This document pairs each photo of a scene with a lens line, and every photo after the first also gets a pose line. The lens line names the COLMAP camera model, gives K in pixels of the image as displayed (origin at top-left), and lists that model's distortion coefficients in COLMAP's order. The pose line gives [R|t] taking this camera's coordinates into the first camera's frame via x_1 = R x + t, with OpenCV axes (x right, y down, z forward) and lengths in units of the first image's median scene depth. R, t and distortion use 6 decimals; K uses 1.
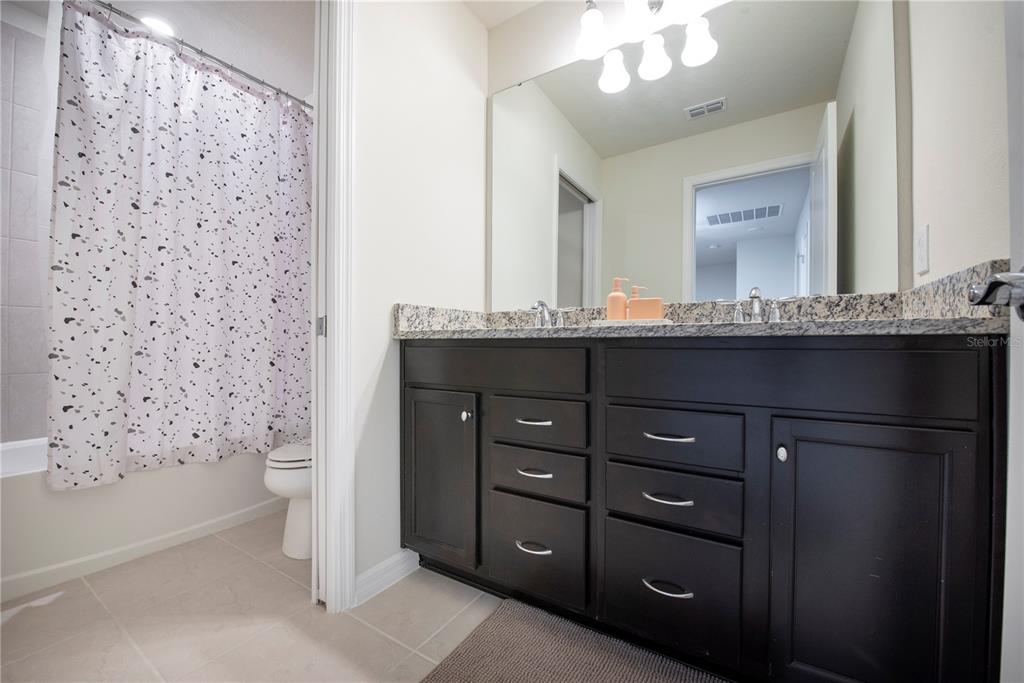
lens RADIAL K [[409.5, 0, 514.9], [0, 409.5, 341.1], [0, 0, 1]] dist [-0.015117, -0.000456]
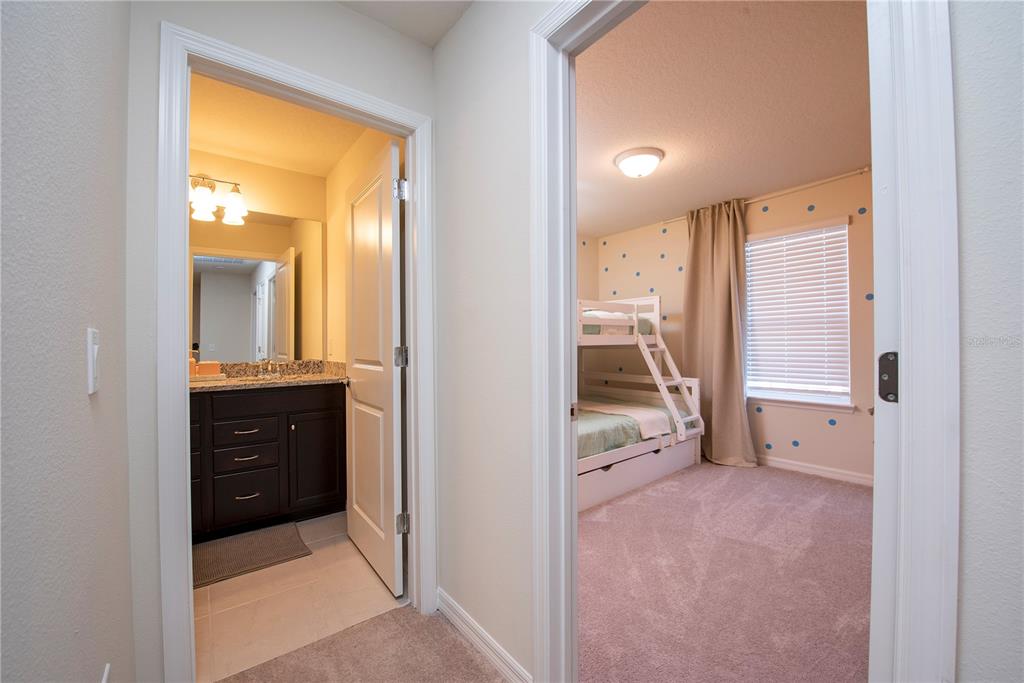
lens RADIAL K [[409.5, 0, 513.9], [0, 409.5, 340.7], [0, 0, 1]] dist [-0.015117, -0.000456]
pose [[0.343811, 0.002676, 0.939035, -1.186584], [0.004167, 0.999982, -0.004376, -0.247724], [-0.939030, 0.005417, 0.343794, -1.150719]]
